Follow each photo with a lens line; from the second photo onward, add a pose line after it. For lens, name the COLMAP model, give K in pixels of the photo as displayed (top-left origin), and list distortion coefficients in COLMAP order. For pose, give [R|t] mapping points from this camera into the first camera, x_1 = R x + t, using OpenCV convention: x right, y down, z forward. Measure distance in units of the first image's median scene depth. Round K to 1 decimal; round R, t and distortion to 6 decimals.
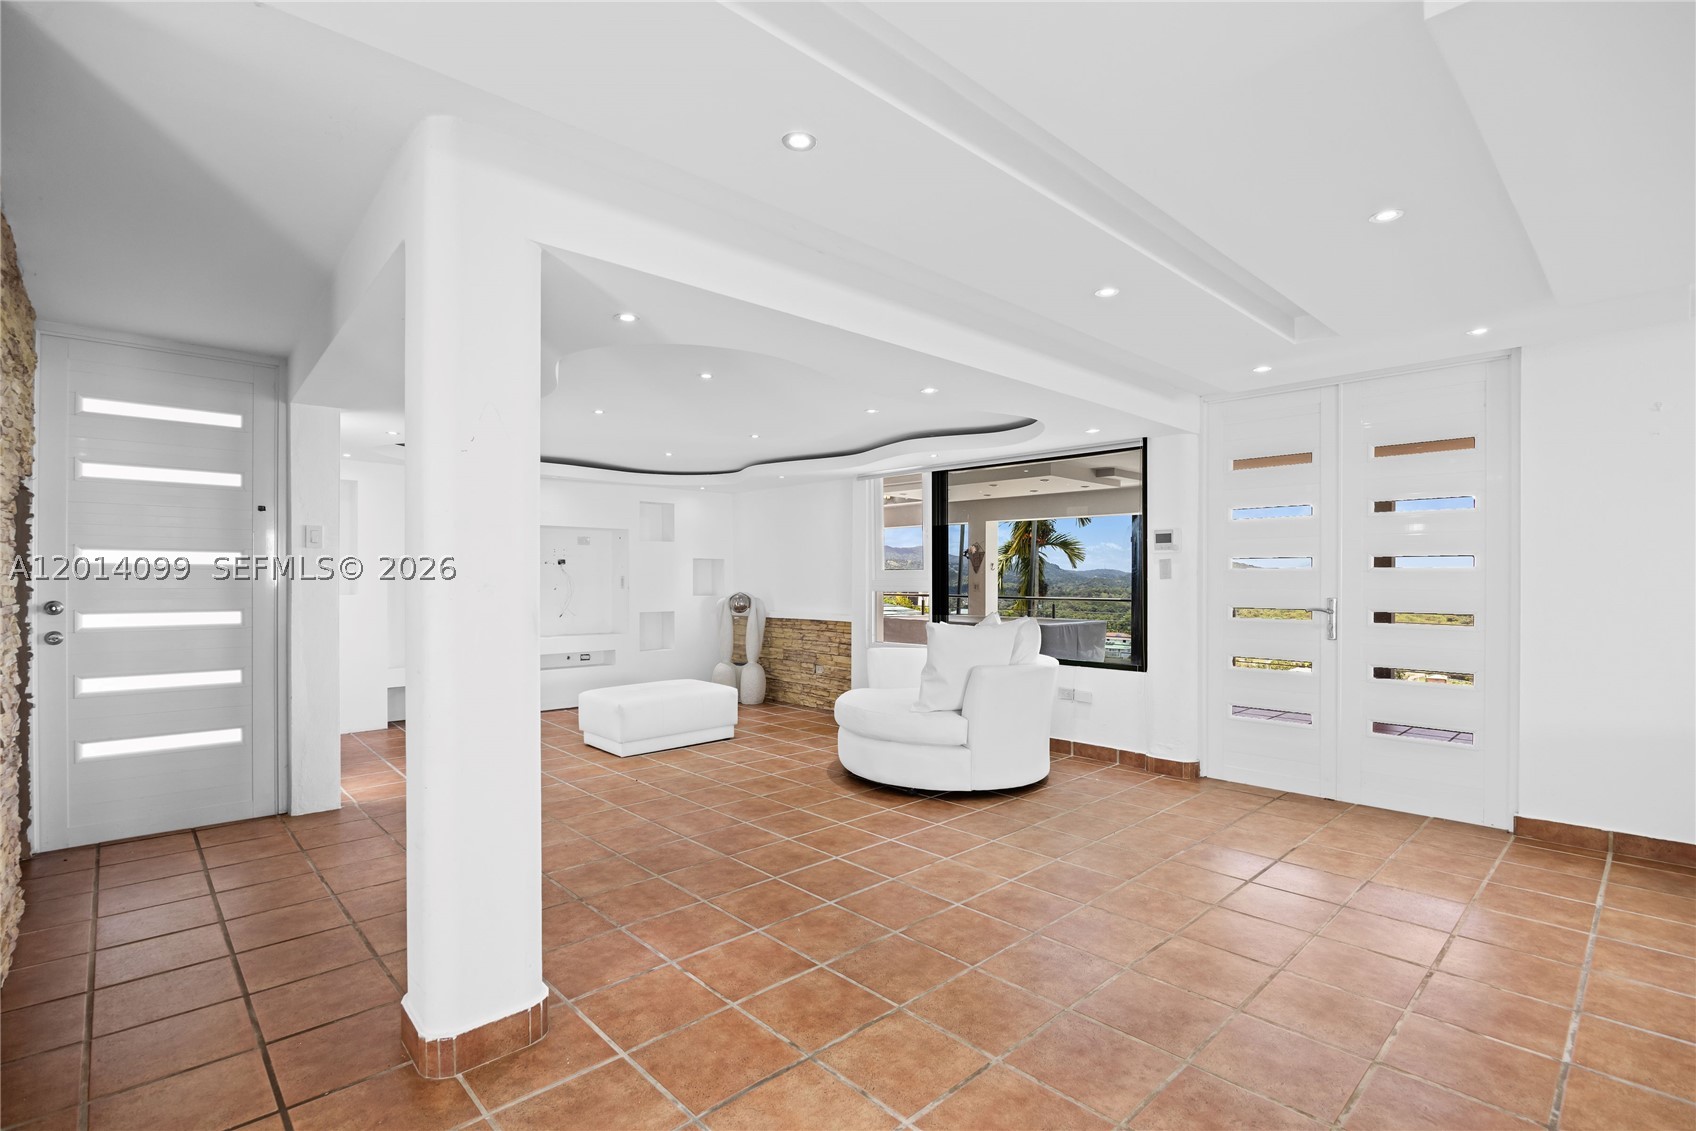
lens RADIAL K [[792.8, 0, 852.4], [0, 792.8, 569.7], [0, 0, 1]] dist [-0.004424, 0.000120]
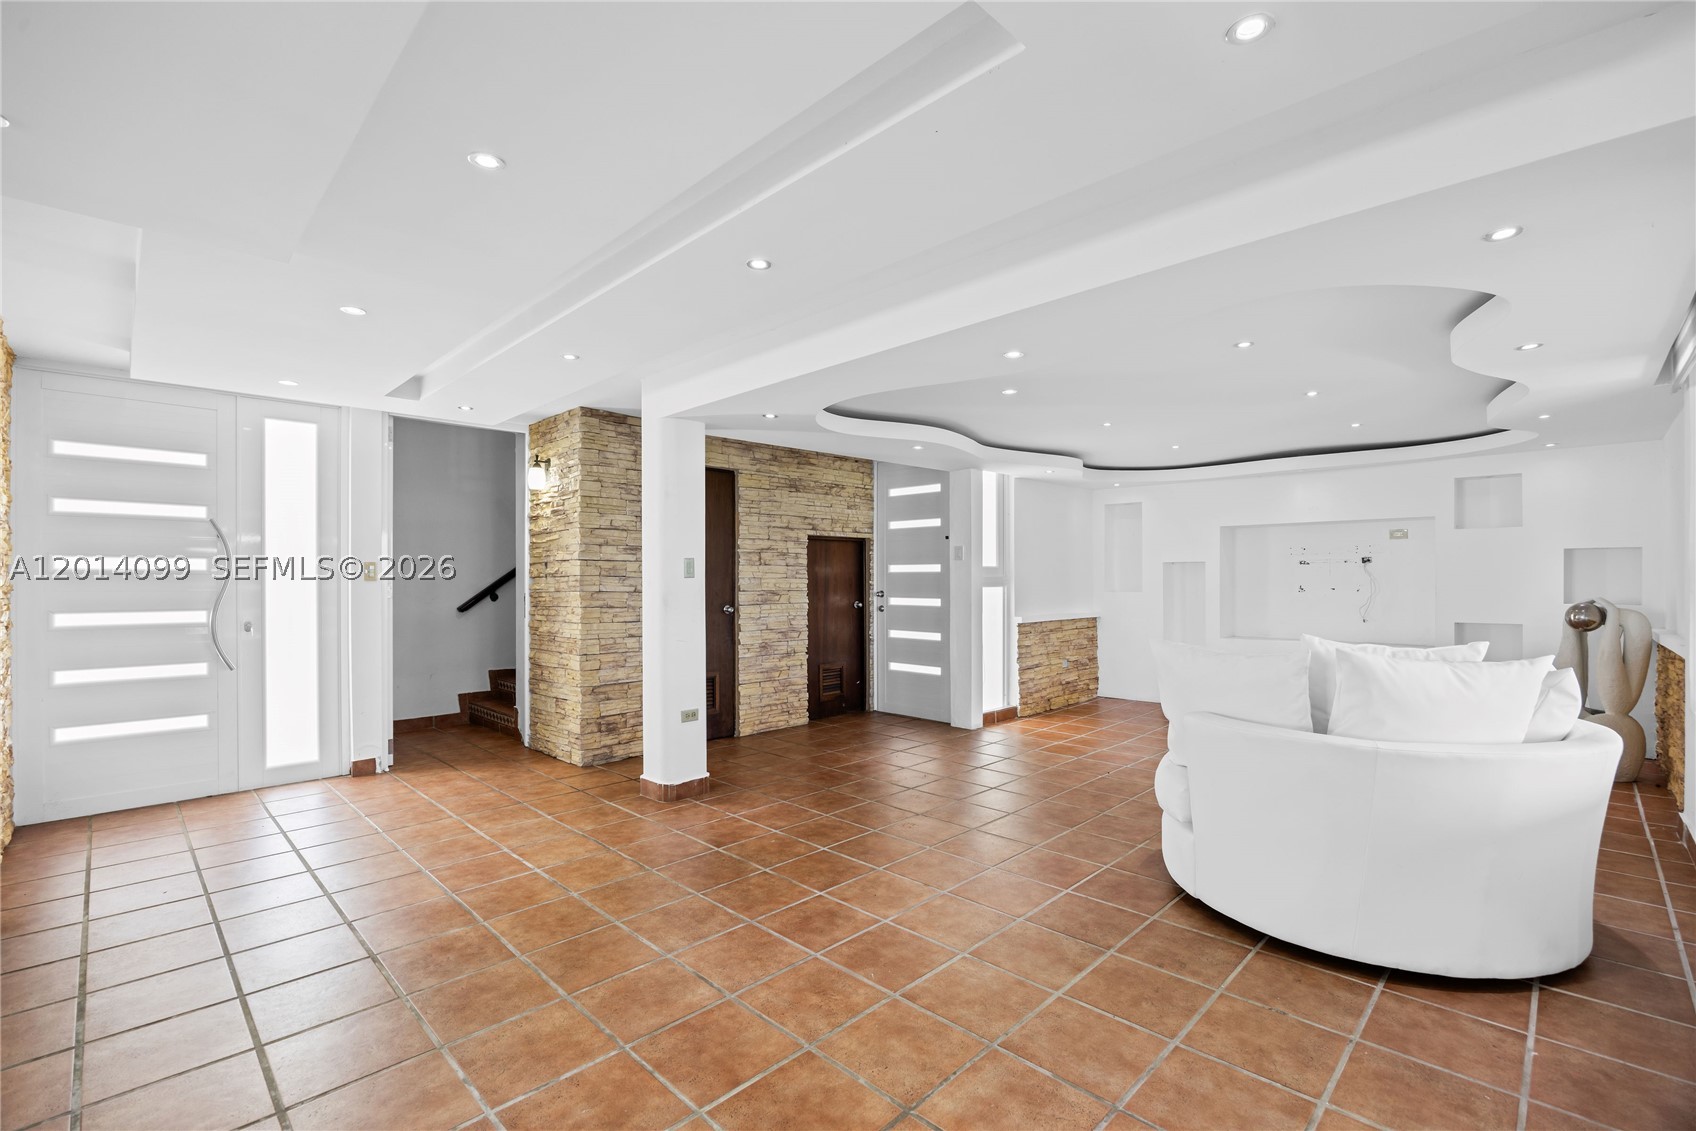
lens RADIAL K [[742.4, 0, 852.5], [0, 742.4, 578.9], [0, 0, 1]] dist [-0.014747, 0.000295]
pose [[0.034582, -0.002815, -0.999398, 1.020990], [0.012755, 0.999916, -0.002375, 0.013631], [0.999320, -0.012665, 0.034615, 0.939125]]
